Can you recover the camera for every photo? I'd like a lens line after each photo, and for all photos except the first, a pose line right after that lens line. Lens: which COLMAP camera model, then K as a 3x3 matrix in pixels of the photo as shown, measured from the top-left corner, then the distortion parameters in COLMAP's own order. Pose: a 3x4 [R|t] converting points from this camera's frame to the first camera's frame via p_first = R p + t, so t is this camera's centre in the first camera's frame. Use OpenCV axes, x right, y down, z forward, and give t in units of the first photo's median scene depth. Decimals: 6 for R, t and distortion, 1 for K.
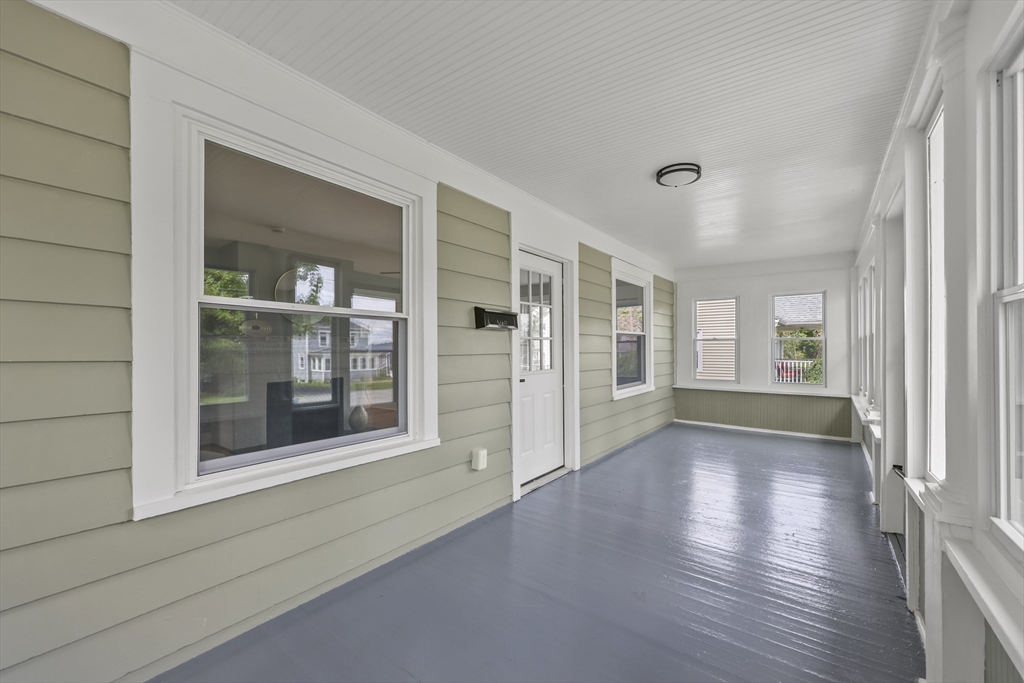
lens RADIAL K [[416.9, 0, 518.6], [0, 416.9, 350.0], [0, 0, 1]] dist [-0.000428, 0.000165]
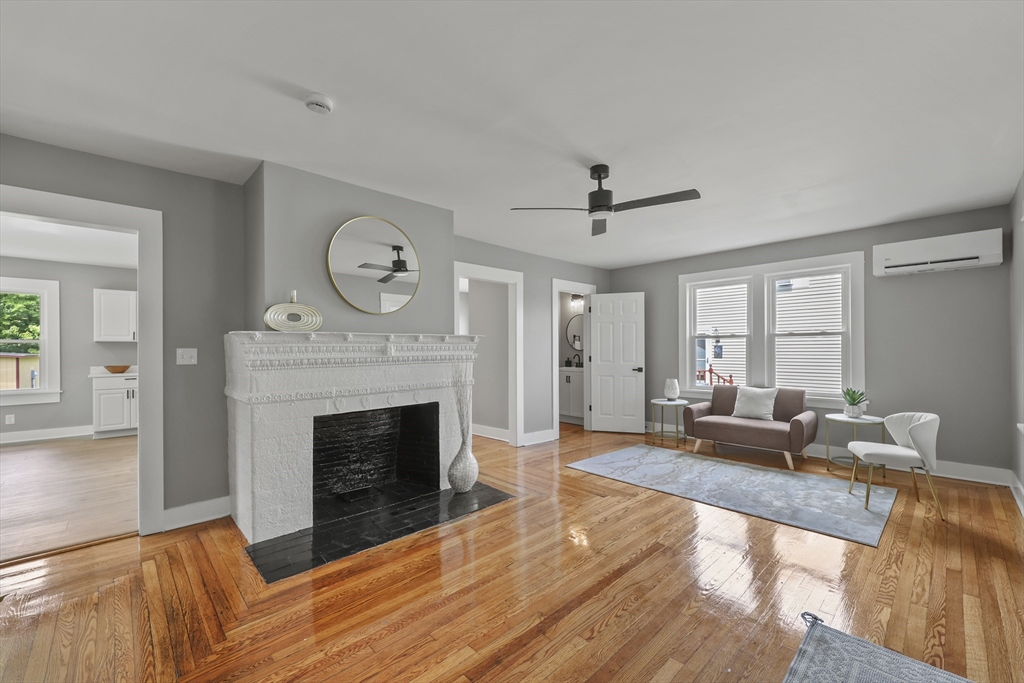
lens RADIAL K [[414.6, 0, 512.4], [0, 414.6, 346.3], [0, 0, 1]] dist [0.000350, 0.000078]
pose [[0.983575, -0.006601, -0.180379, -0.246462], [0.004740, 0.999931, -0.010743, -0.007999], [0.180438, 0.009712, 0.983538, 0.510471]]
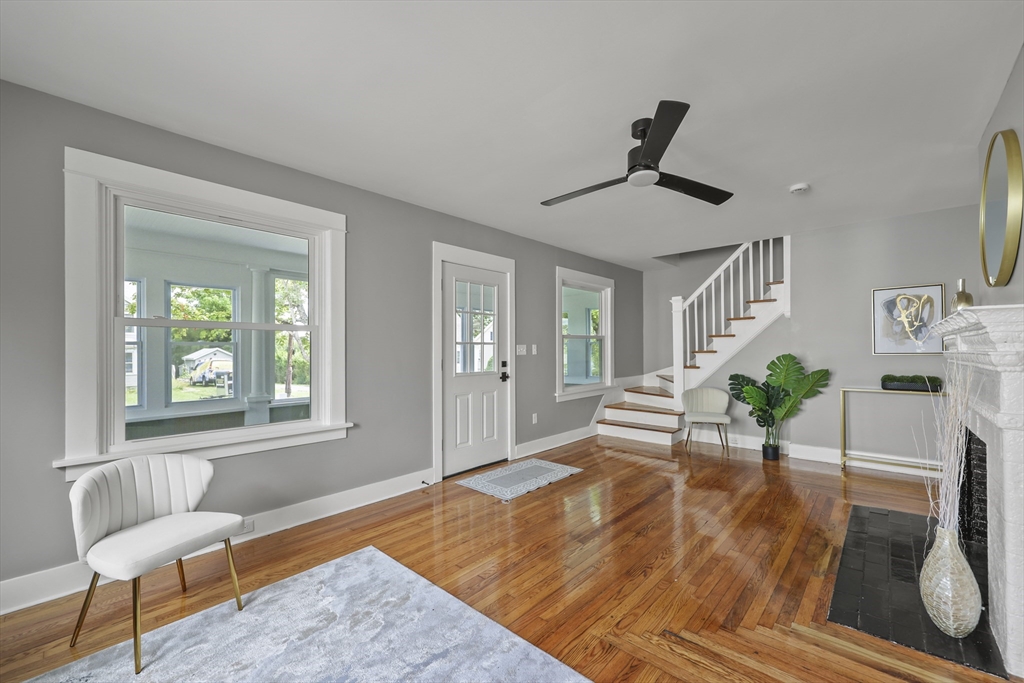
lens RADIAL K [[415.8, 0, 512.7], [0, 415.8, 348.3], [0, 0, 1]] dist [-0.000977, -0.000049]
pose [[-0.994157, 0.006402, 0.107758, -0.133282], [0.006289, 0.999979, -0.001382, -0.006806], [-0.107764, -0.000697, -0.994176, 1.574443]]
